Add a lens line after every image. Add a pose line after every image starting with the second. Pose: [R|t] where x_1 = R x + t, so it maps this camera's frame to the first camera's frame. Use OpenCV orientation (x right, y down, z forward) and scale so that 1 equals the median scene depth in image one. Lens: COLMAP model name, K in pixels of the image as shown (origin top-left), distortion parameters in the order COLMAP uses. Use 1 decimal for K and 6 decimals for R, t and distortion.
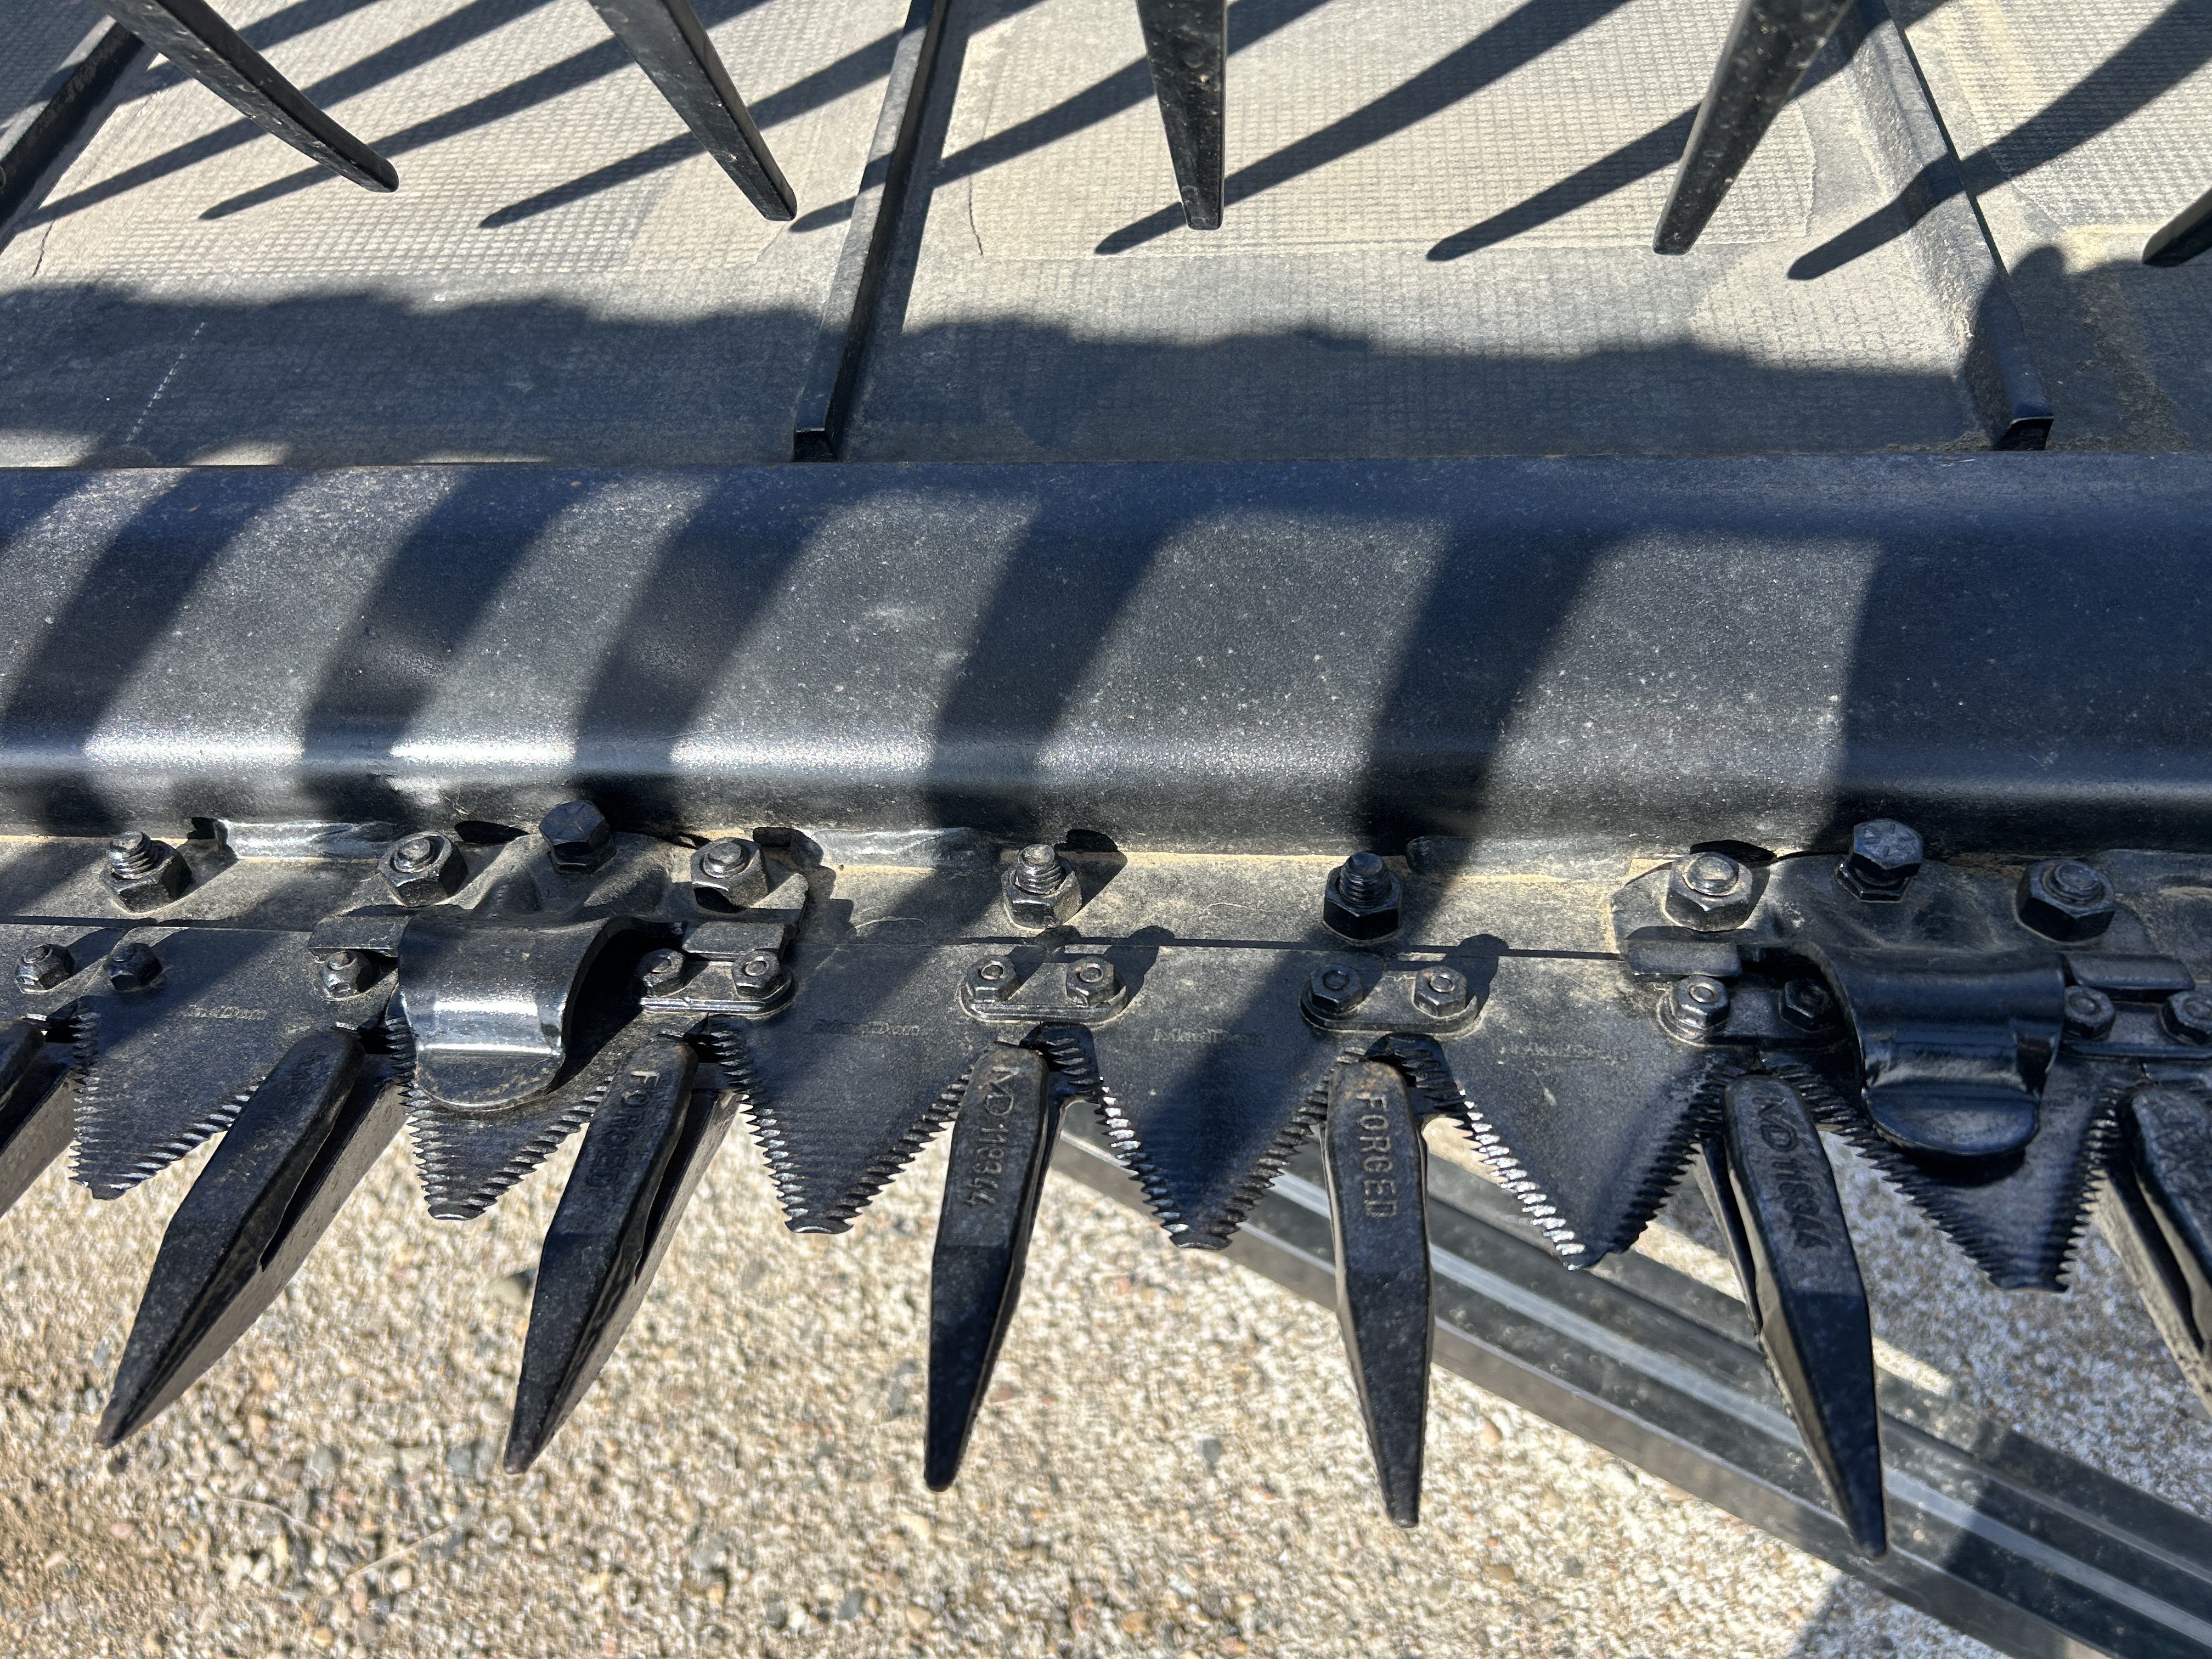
lens RADIAL K [[1679.6, 0, 1106.3], [0, 1679.6, 869.4], [0, 0, 1]] dist [0.023357, -0.041916]
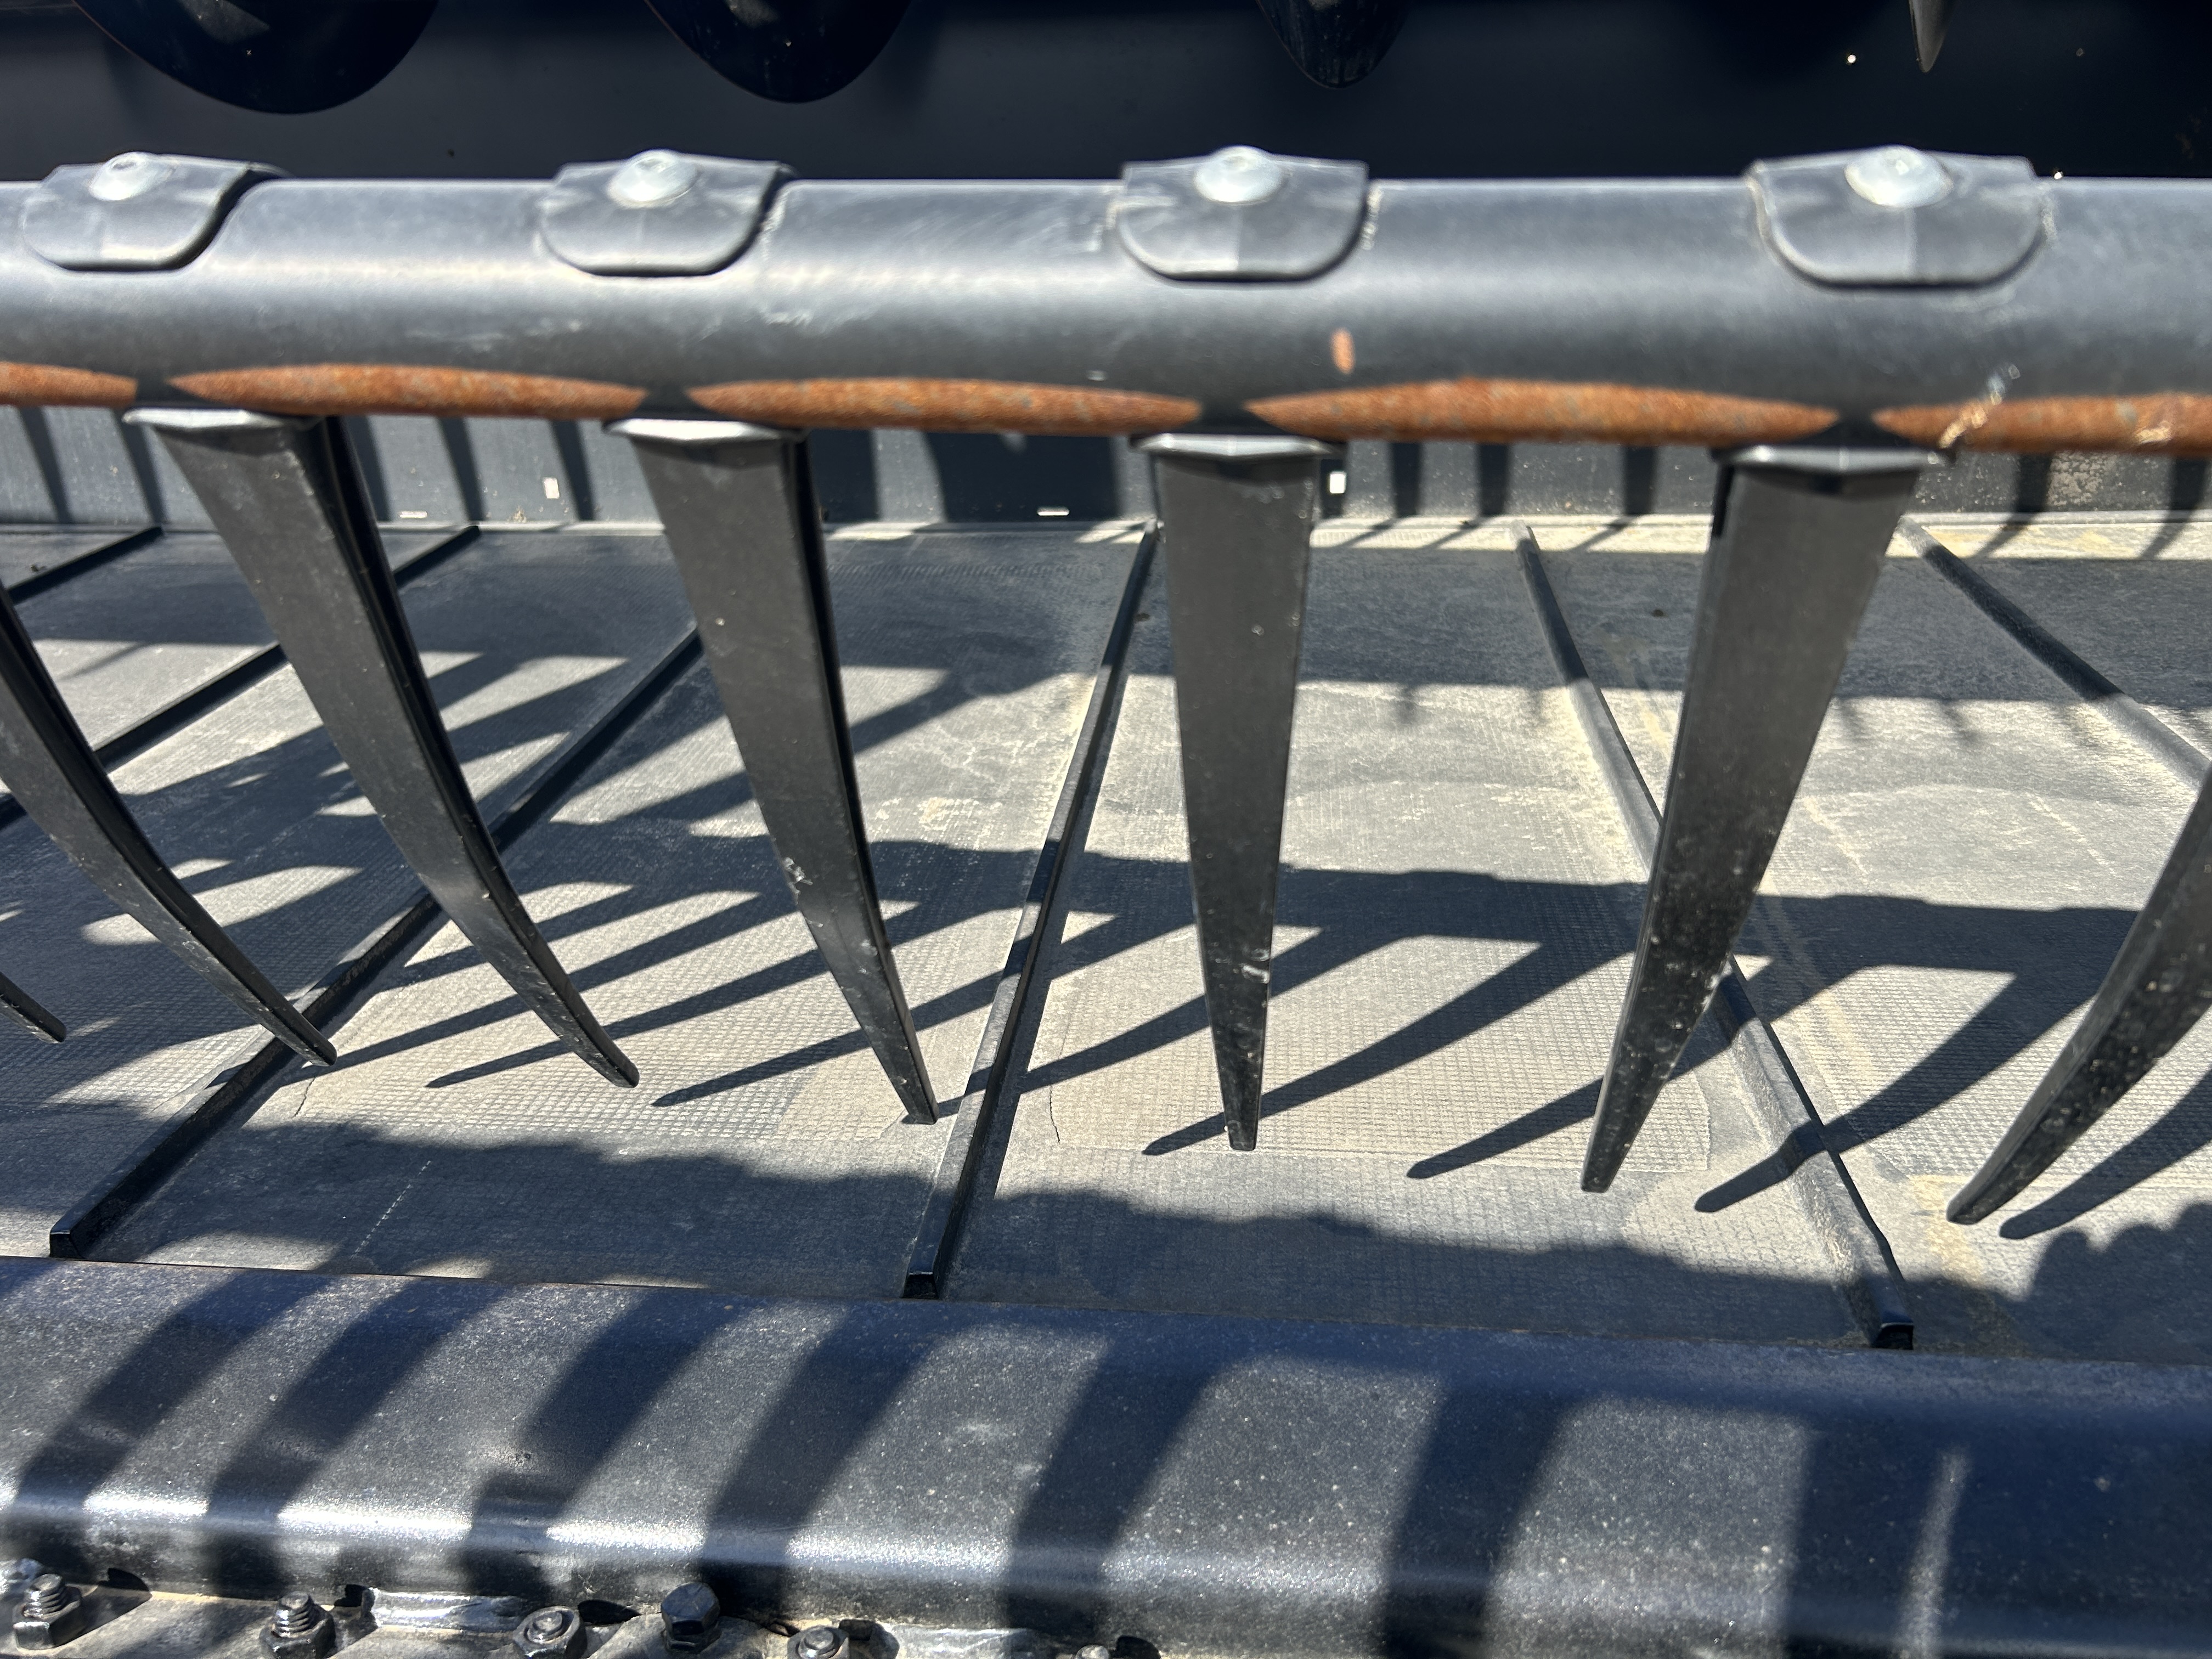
lens RADIAL K [[1678.0, 0, 1109.0], [0, 1678.0, 836.5], [0, 0, 1]] dist [0.048360, -0.049000]
pose [[0.998341, 0.057424, -0.004210, -0.053121], [-0.051988, 0.867564, -0.494601, 0.071253], [-0.024749, 0.493999, 0.869110, -0.259730]]
